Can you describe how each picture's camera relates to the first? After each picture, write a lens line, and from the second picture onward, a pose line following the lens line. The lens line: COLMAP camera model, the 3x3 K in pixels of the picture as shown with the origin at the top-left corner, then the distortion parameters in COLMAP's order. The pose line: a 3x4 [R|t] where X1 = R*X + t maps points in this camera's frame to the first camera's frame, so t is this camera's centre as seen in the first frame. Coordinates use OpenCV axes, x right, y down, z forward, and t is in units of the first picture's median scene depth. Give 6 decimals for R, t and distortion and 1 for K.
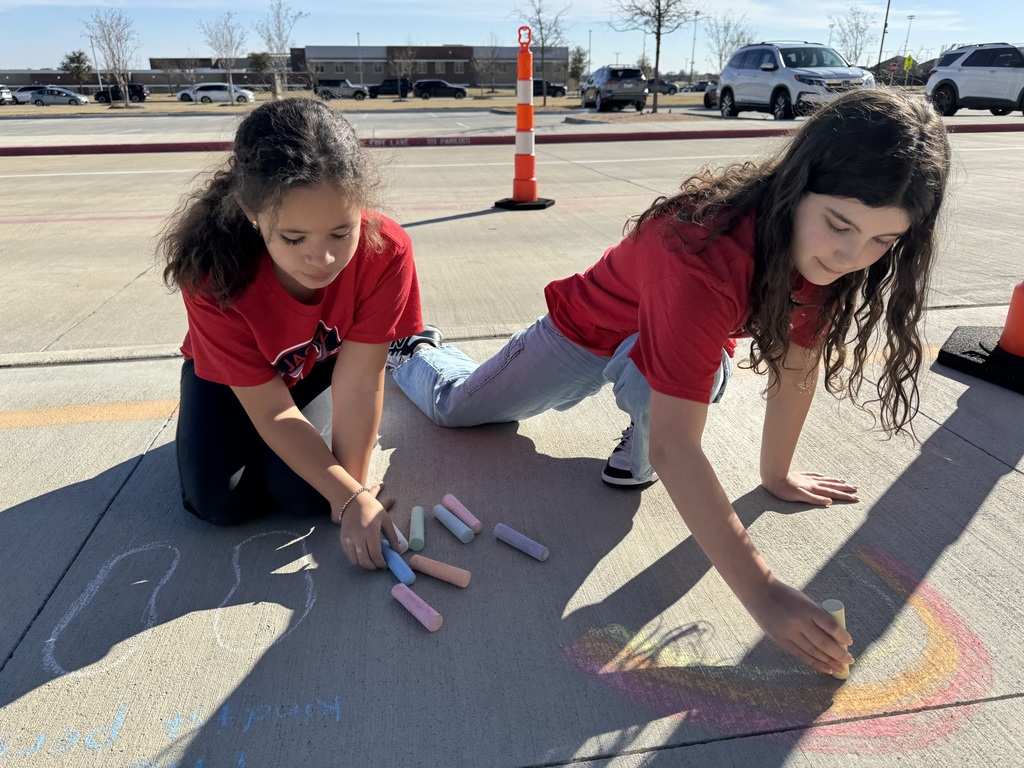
lens RADIAL K [[727.3, 0, 512.0], [0, 727.3, 384.0], [0, 0, 1]] dist [-0.001952, -0.003846]
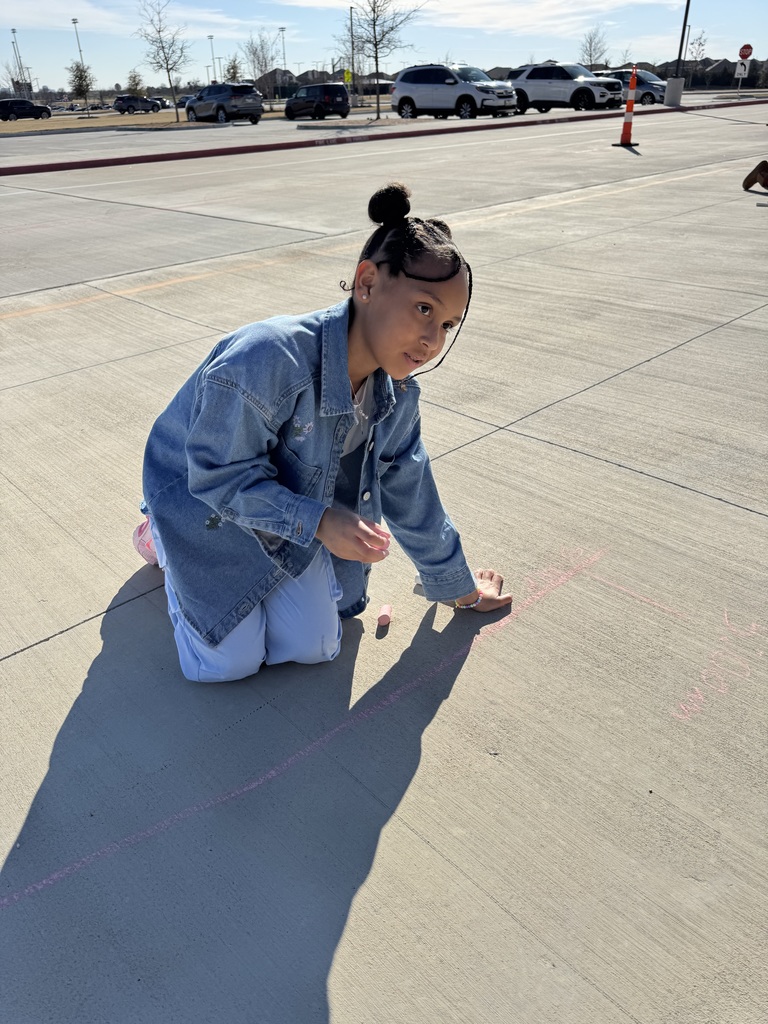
lens RADIAL K [[726.8, 0, 384.0], [0, 726.8, 512.0], [0, 0, 1]] dist [0.019257, 0.000570]
pose [[0.823163, -0.296487, 0.484249, -0.715312], [0.236552, 0.954379, 0.182221, 0.092998], [-0.516184, -0.035448, 0.855744, -0.228903]]
